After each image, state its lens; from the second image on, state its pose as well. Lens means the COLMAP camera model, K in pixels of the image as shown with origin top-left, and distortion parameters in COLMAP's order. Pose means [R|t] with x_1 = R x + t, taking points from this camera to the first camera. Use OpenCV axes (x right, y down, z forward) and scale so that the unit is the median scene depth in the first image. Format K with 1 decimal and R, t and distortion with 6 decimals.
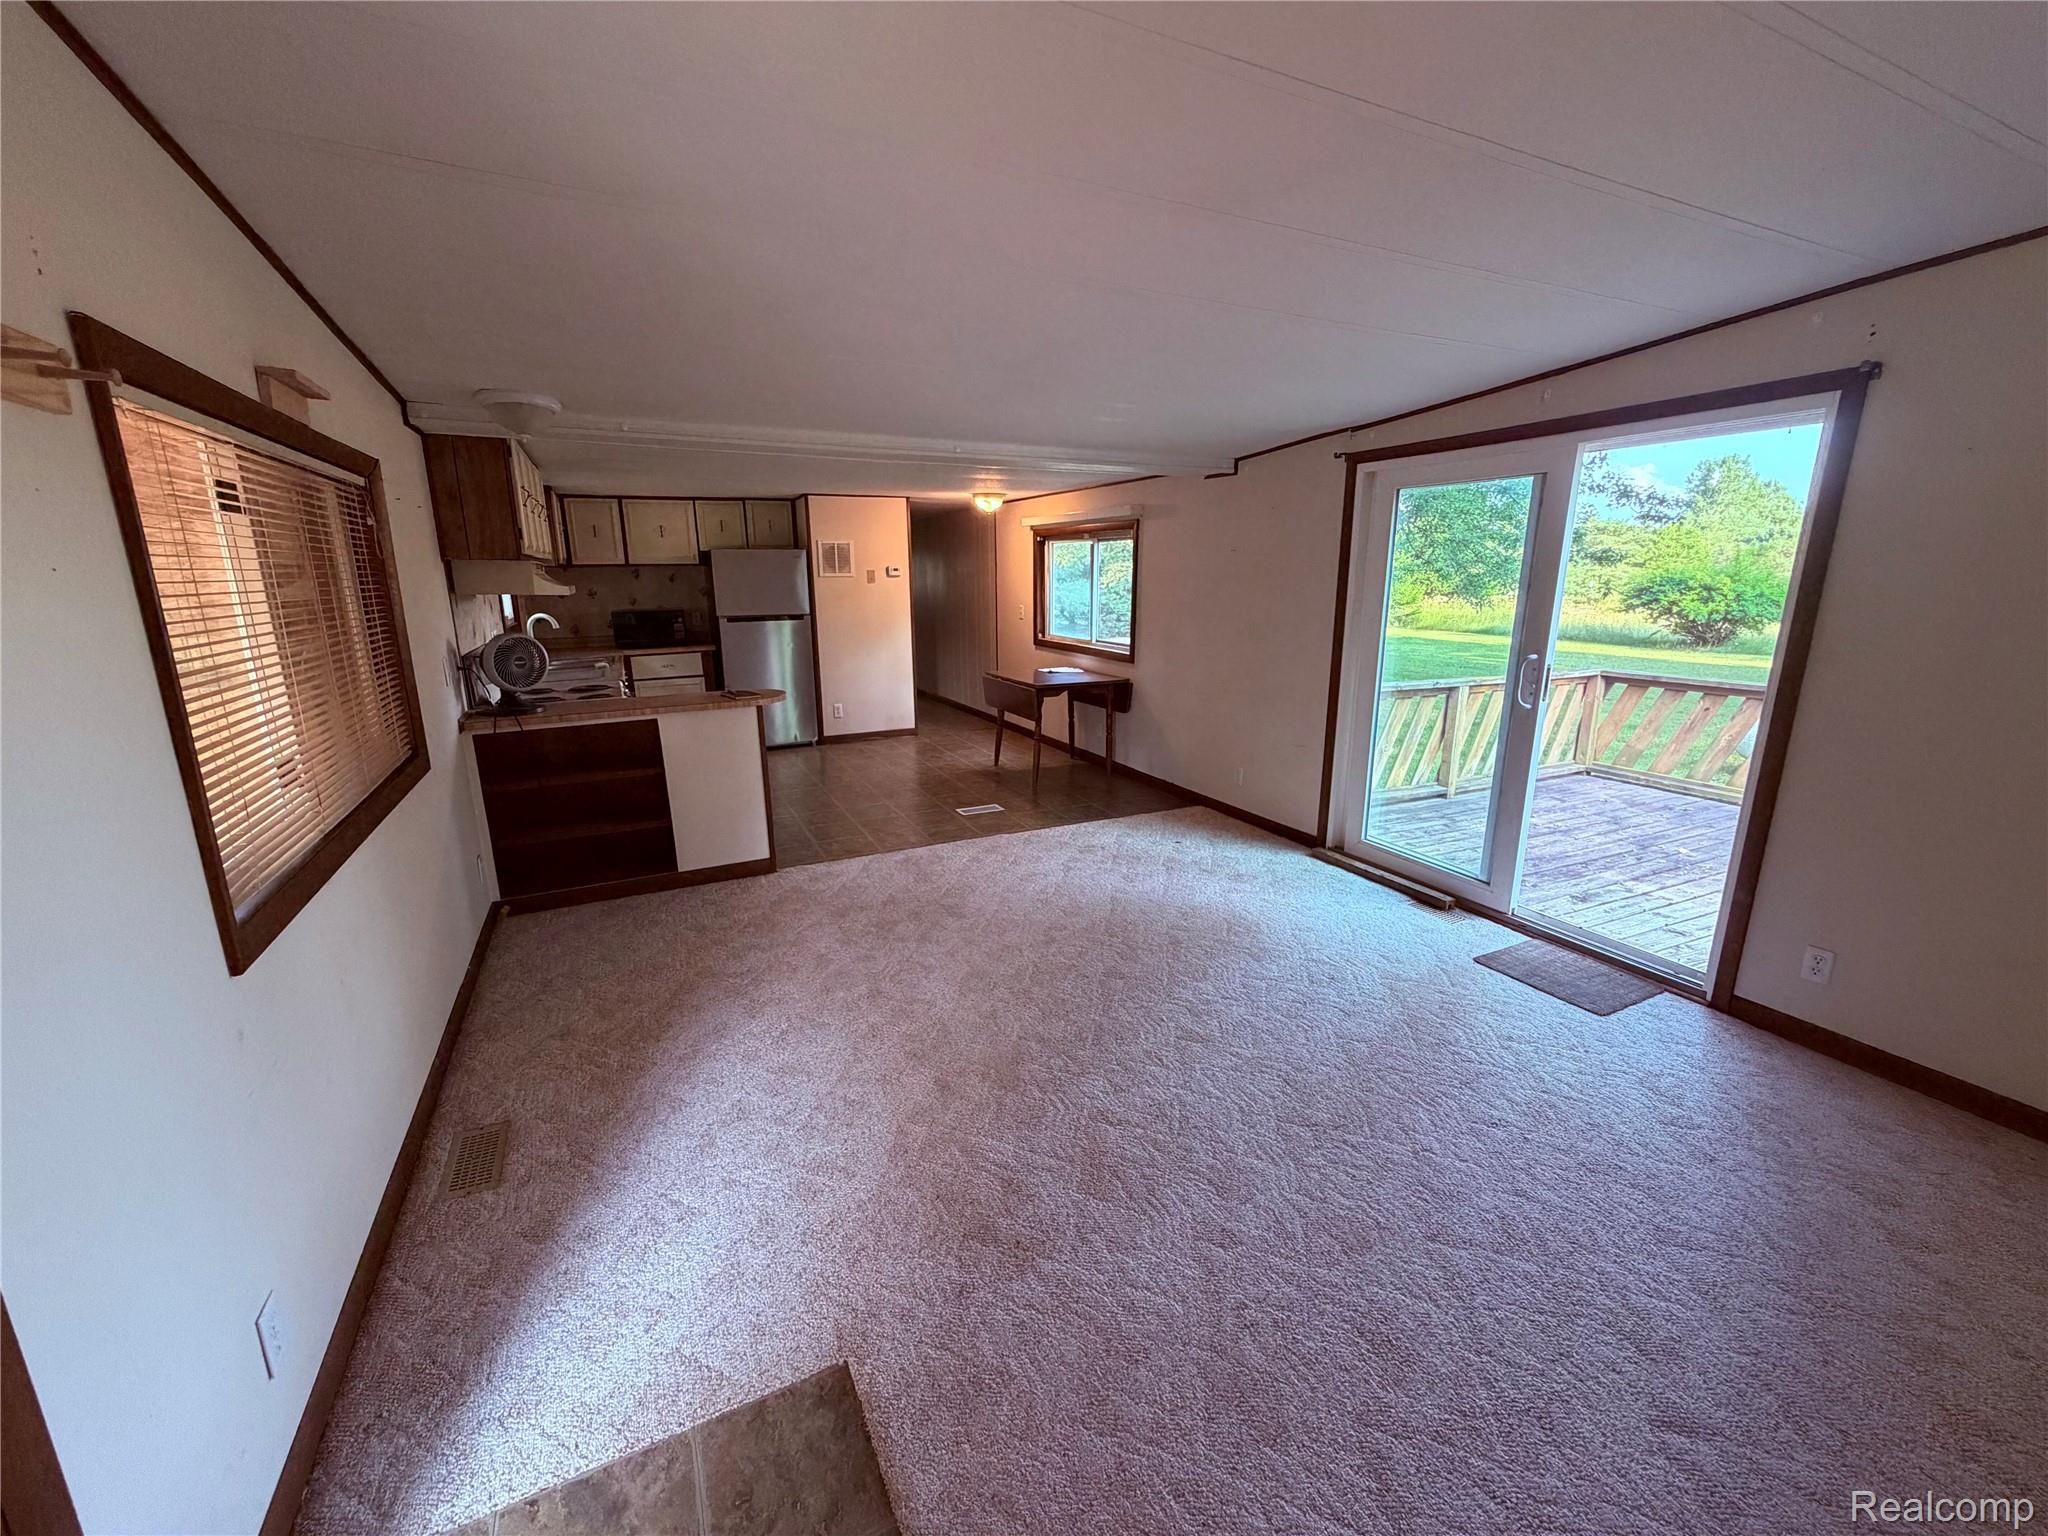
lens RADIAL K [[819.4, 0, 1019.6], [0, 819.4, 768.9], [0, 0, 1]] dist [0.000279, 0.000173]
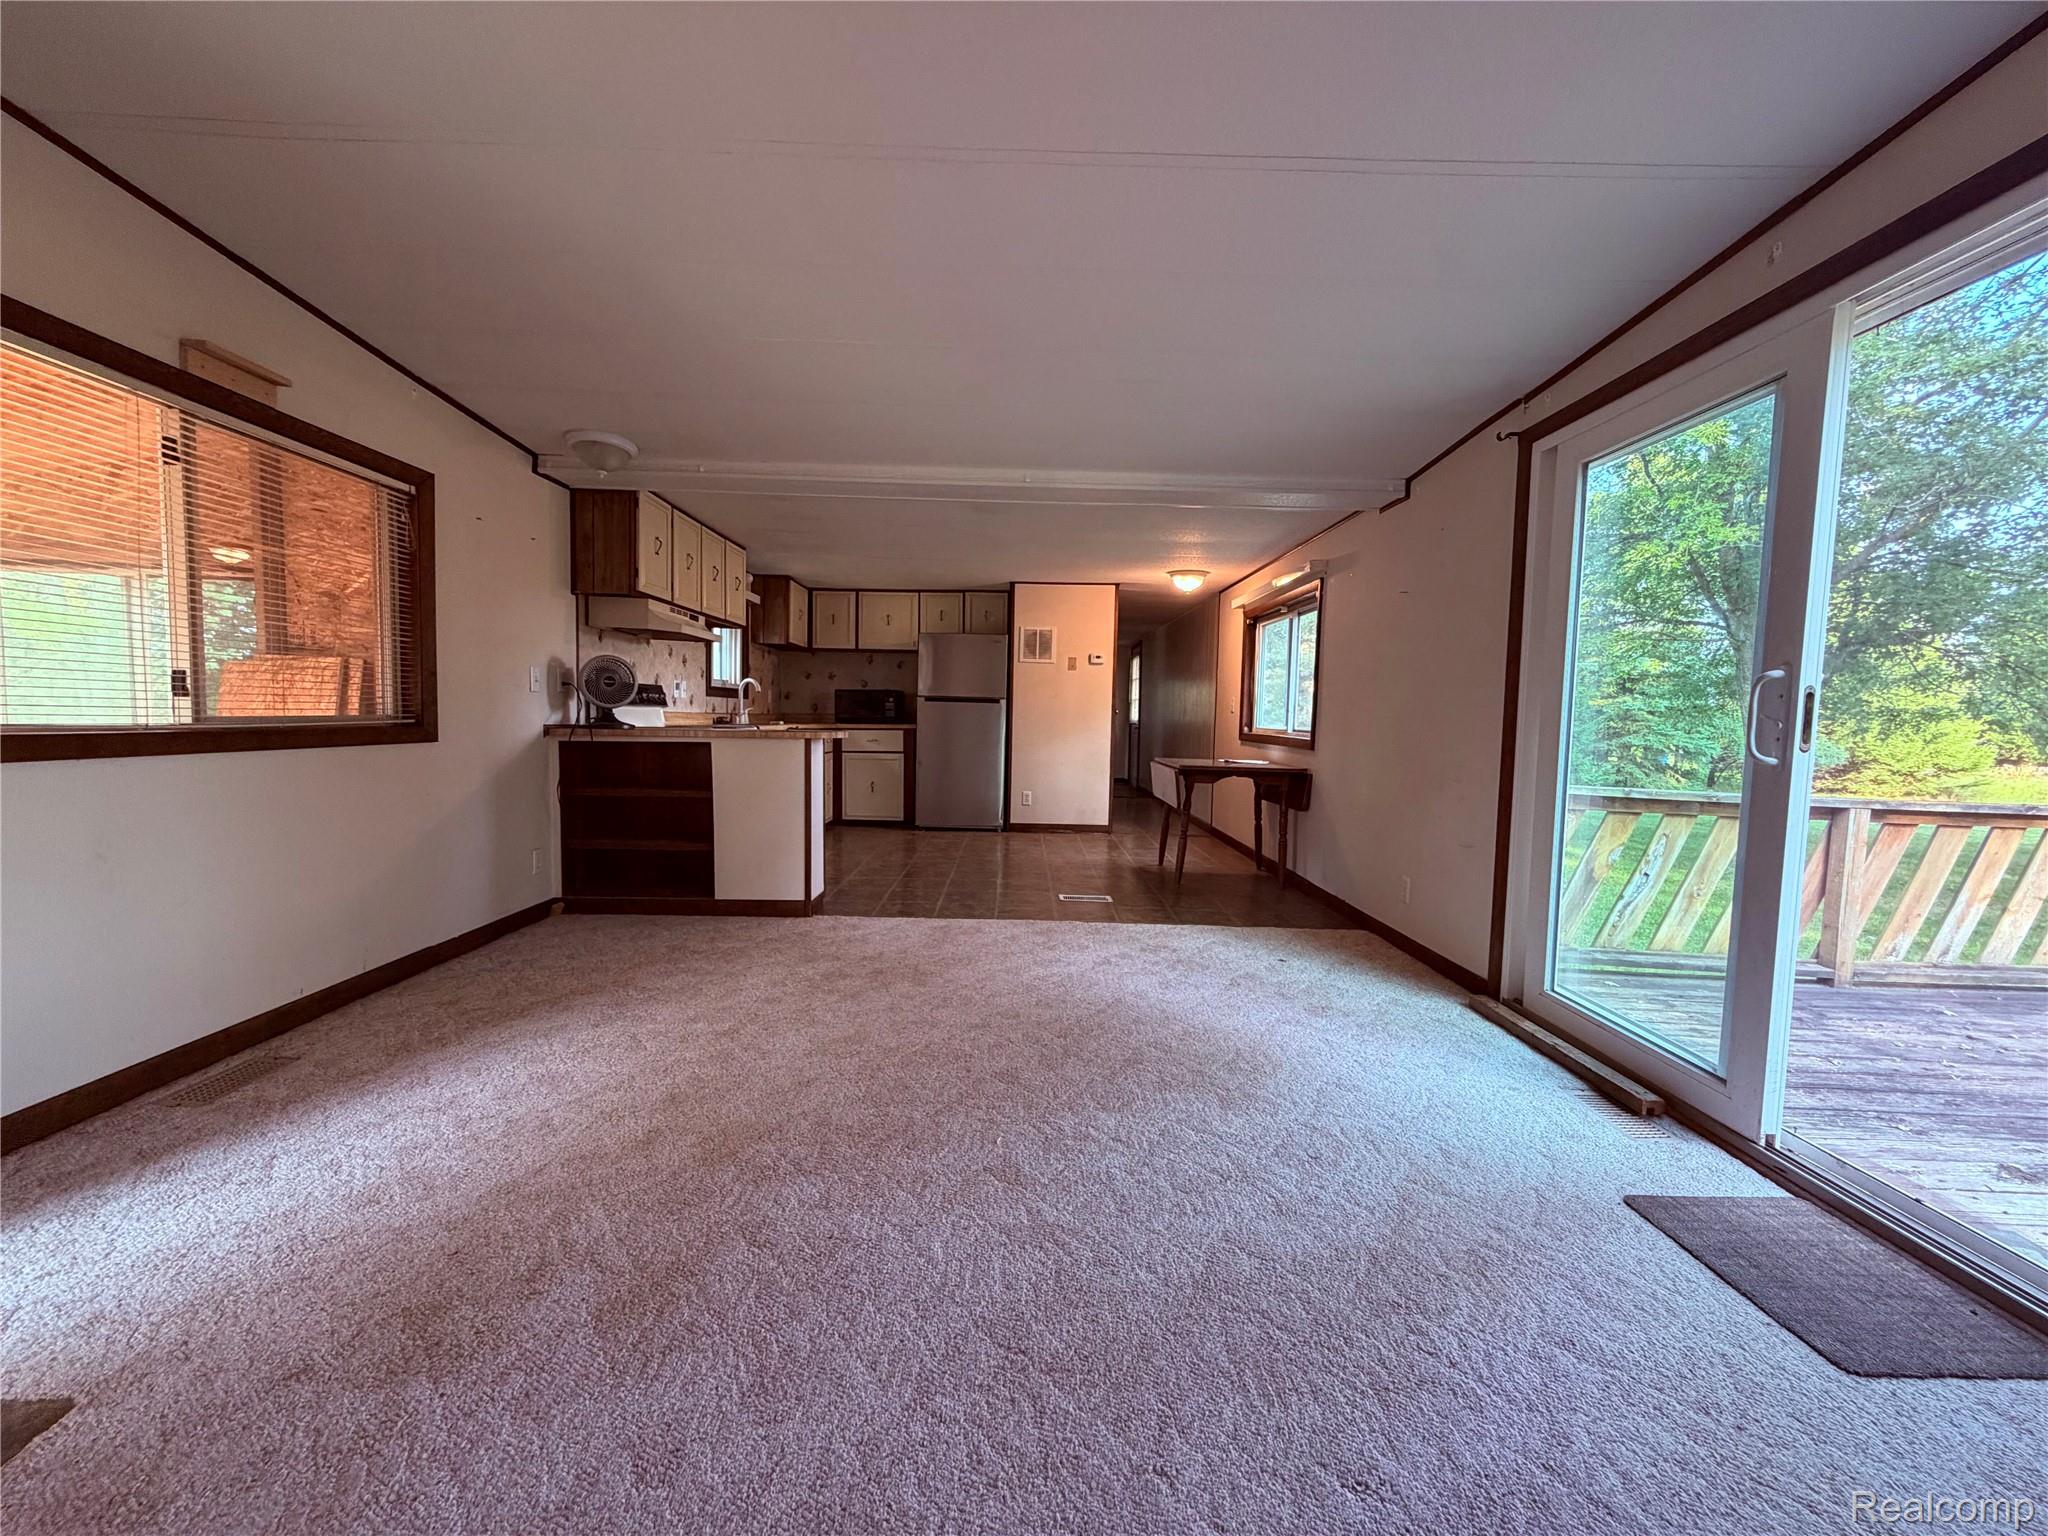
lens RADIAL K [[819.4, 0, 1021.3], [0, 819.4, 767.4], [0, 0, 1]] dist [0.000279, 0.000173]
pose [[0.902248, 0.054762, -0.427726, 0.327503], [-0.130012, 0.980292, -0.148742, 0.067434], [0.411151, 0.189812, 0.891586, 0.232388]]
